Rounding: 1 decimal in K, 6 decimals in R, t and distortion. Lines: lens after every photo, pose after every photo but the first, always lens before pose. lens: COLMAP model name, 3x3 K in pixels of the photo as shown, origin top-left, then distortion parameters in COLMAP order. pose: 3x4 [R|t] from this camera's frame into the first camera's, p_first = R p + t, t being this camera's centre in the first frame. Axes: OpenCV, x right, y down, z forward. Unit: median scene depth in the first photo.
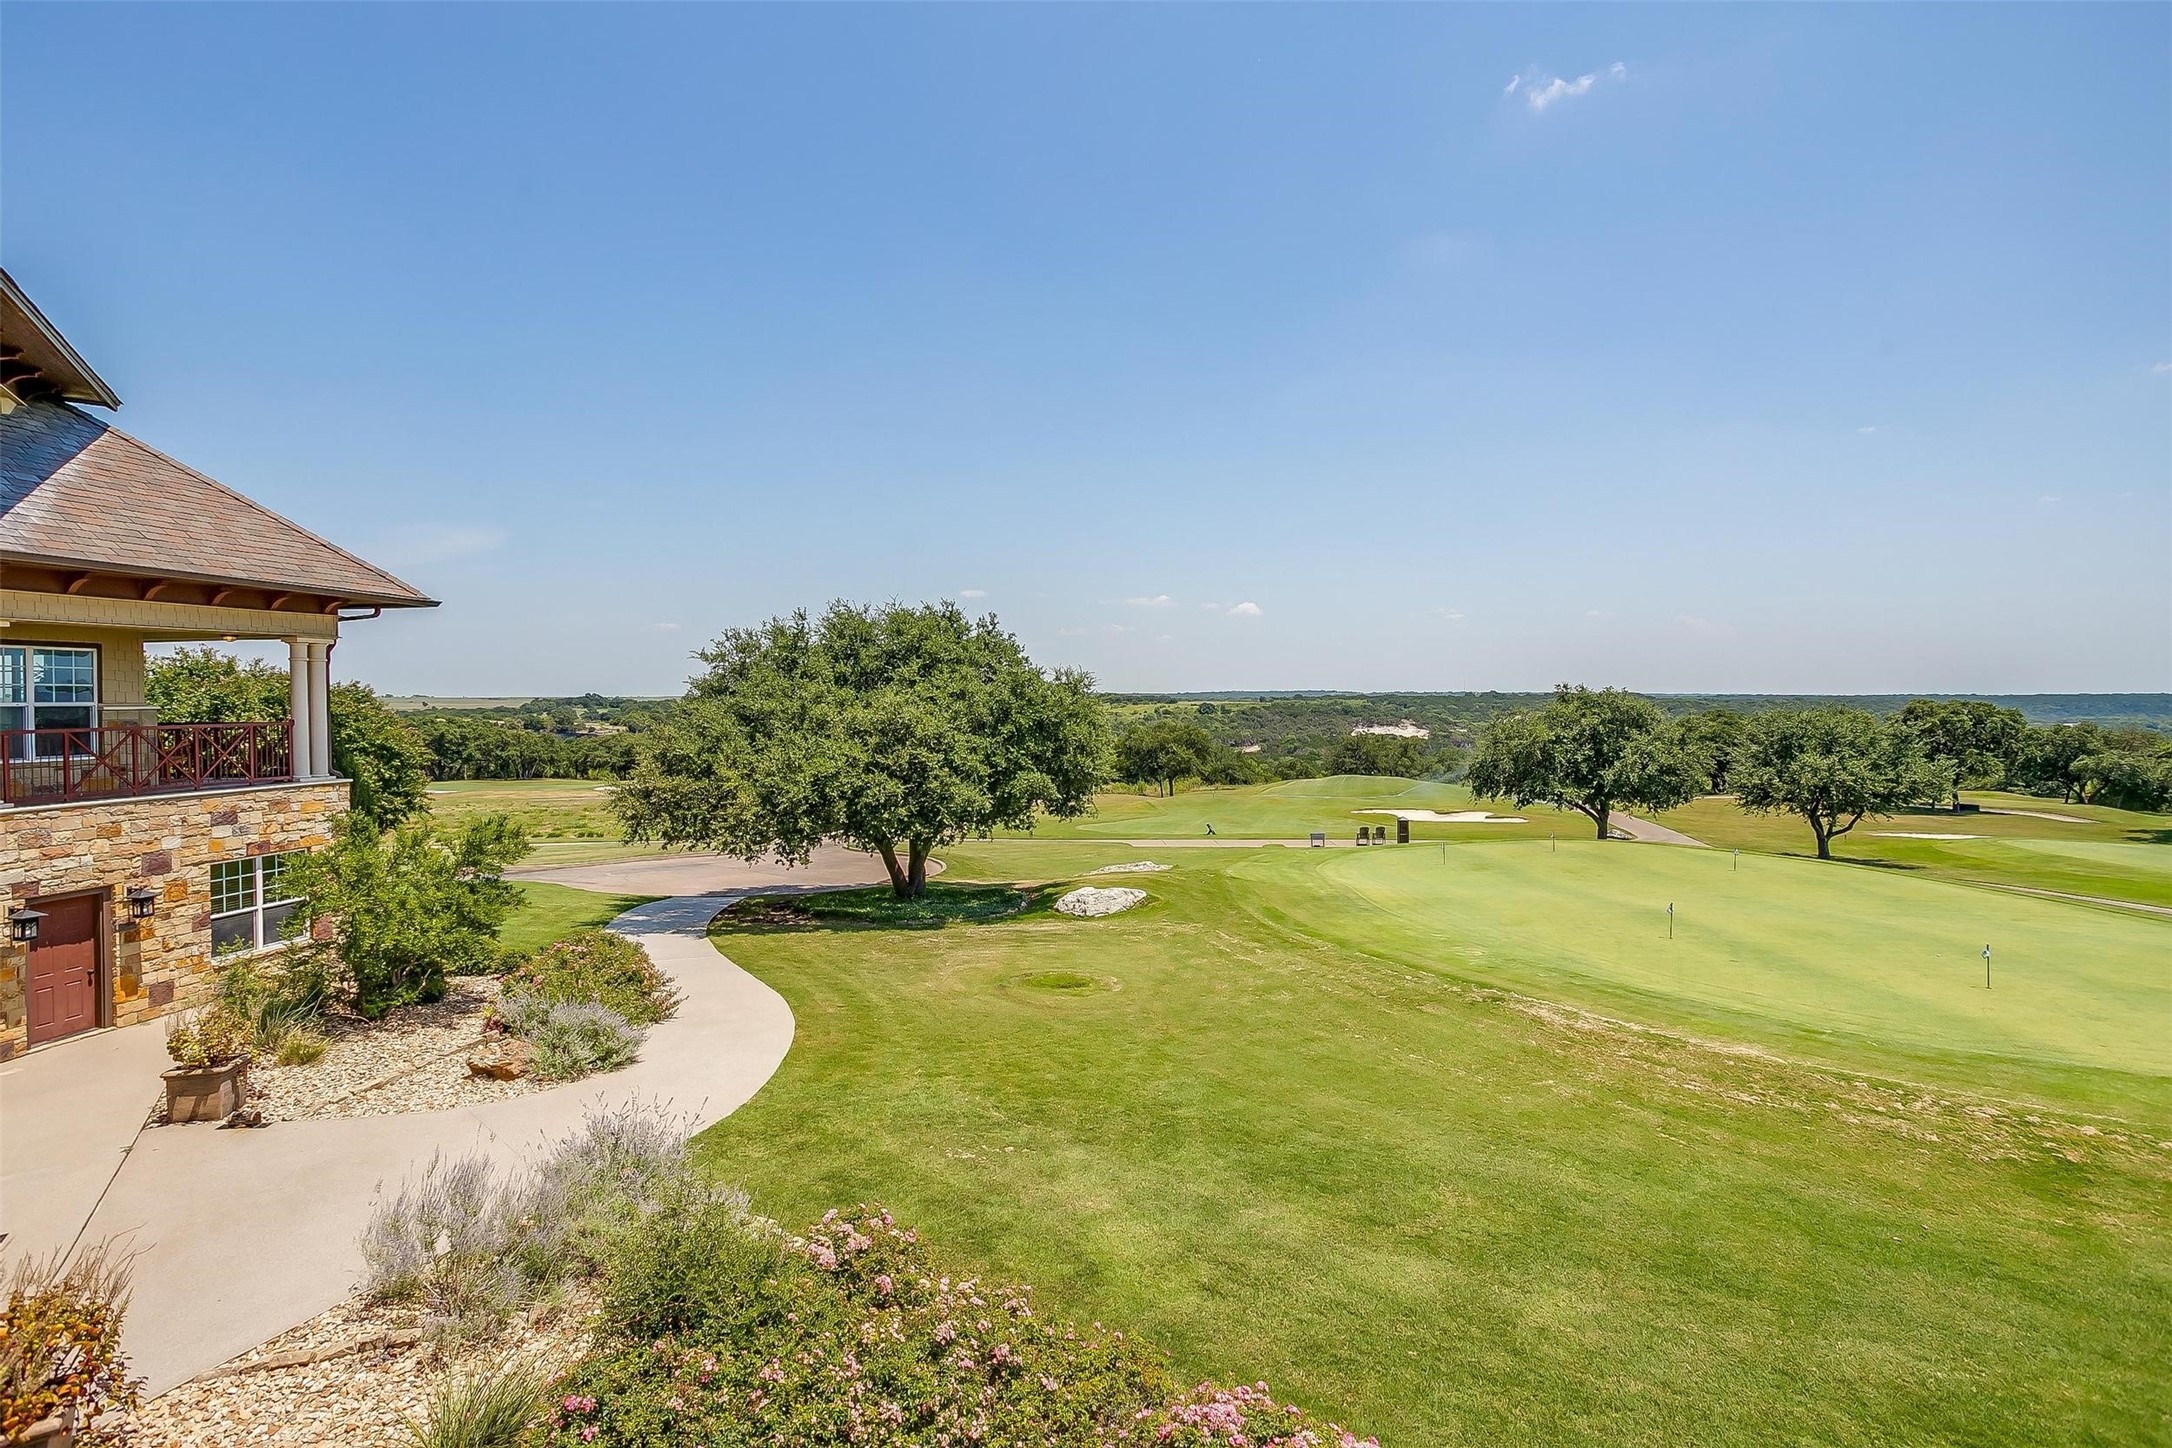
lens RADIAL K [[1100.6, 0, 1086.7], [0, 1100.6, 716.2], [0, 0, 1]] dist [0.001943, 0.001687]
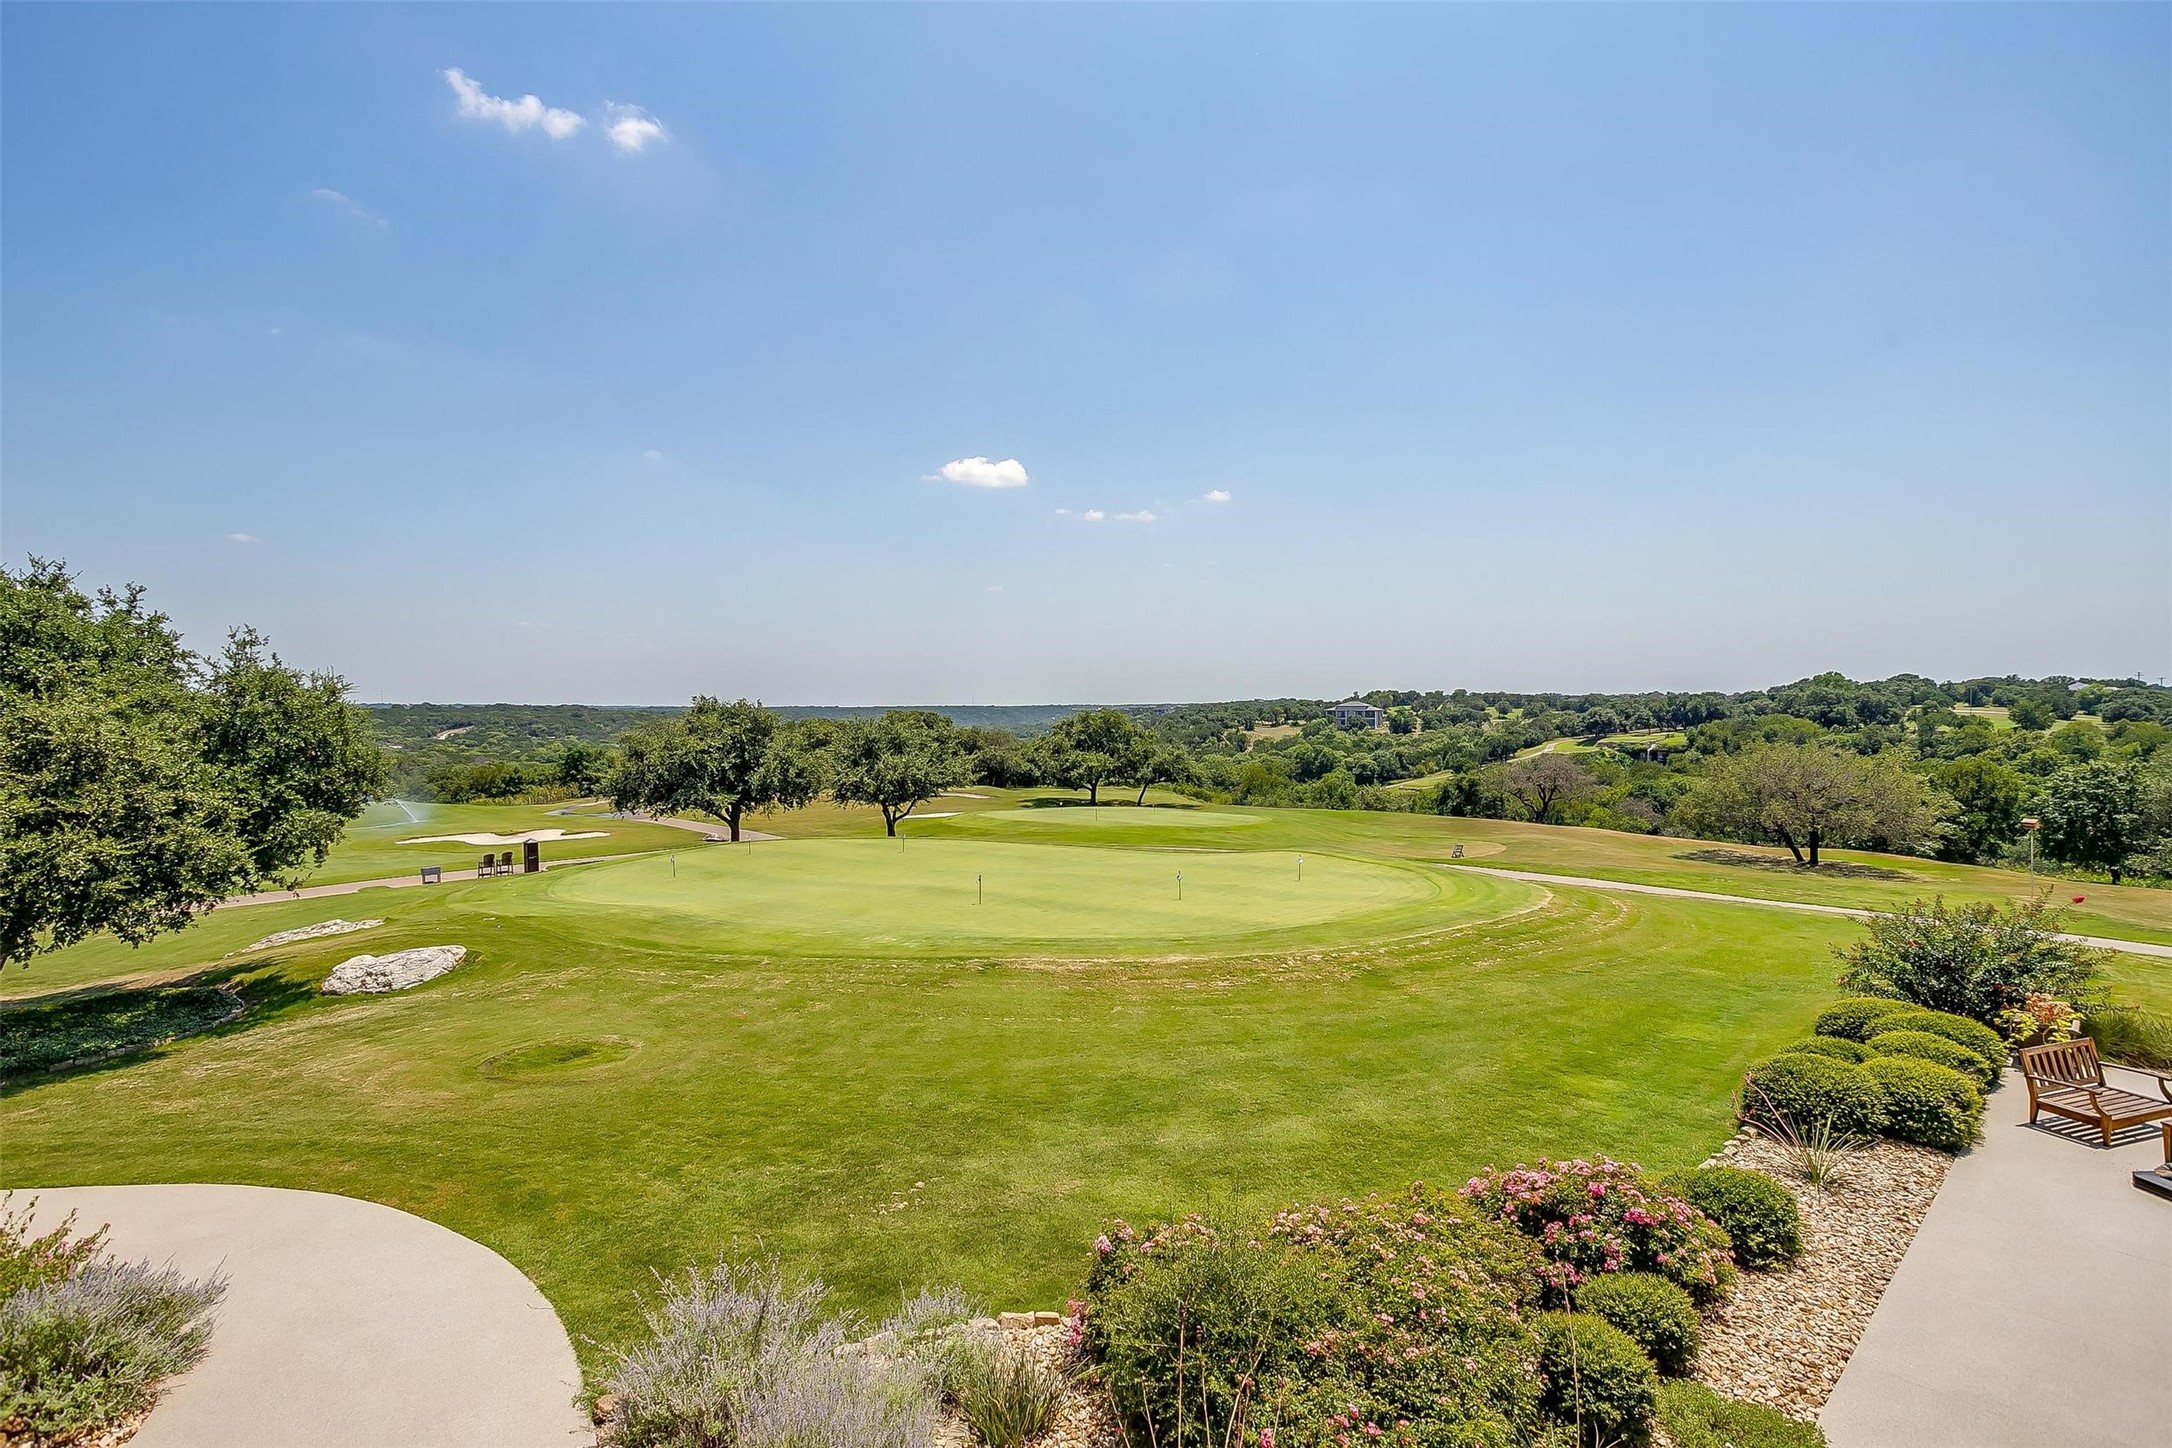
lens RADIAL K [[1100.6, 0, 1081.9], [0, 1100.6, 715.1], [0, 0, 1]] dist [0.001943, 0.001687]
pose [[0.606878, -0.005805, 0.794774, -0.188653], [0.015653, 0.999867, -0.004649, -0.000734], [-0.794641, 0.015262, 0.606888, 0.082502]]
